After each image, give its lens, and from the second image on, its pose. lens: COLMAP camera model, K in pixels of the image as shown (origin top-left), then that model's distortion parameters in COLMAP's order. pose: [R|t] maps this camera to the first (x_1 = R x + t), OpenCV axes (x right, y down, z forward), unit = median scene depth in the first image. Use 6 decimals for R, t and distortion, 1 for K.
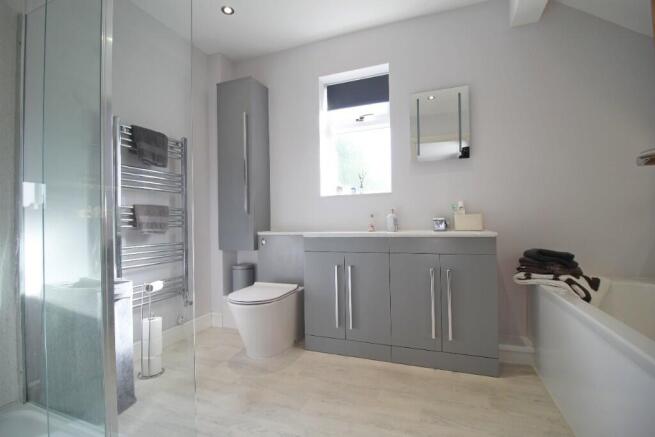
lens RADIAL K [[303.3, 0, 327.5], [0, 303.3, 218.5], [0, 0, 1]] dist [0.000767, 0.000007]
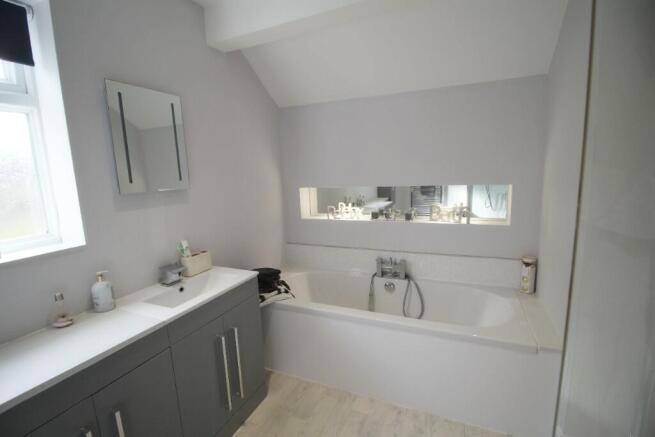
lens RADIAL K [[303.3, 0, 327.5], [0, 303.3, 218.5], [0, 0, 1]] dist [0.000767, 0.000007]
pose [[0.039060, -0.151377, 0.987704, -0.423396], [0.029939, 0.988192, 0.150268, -0.276090], [-0.998788, 0.023701, 0.043131, 0.696389]]
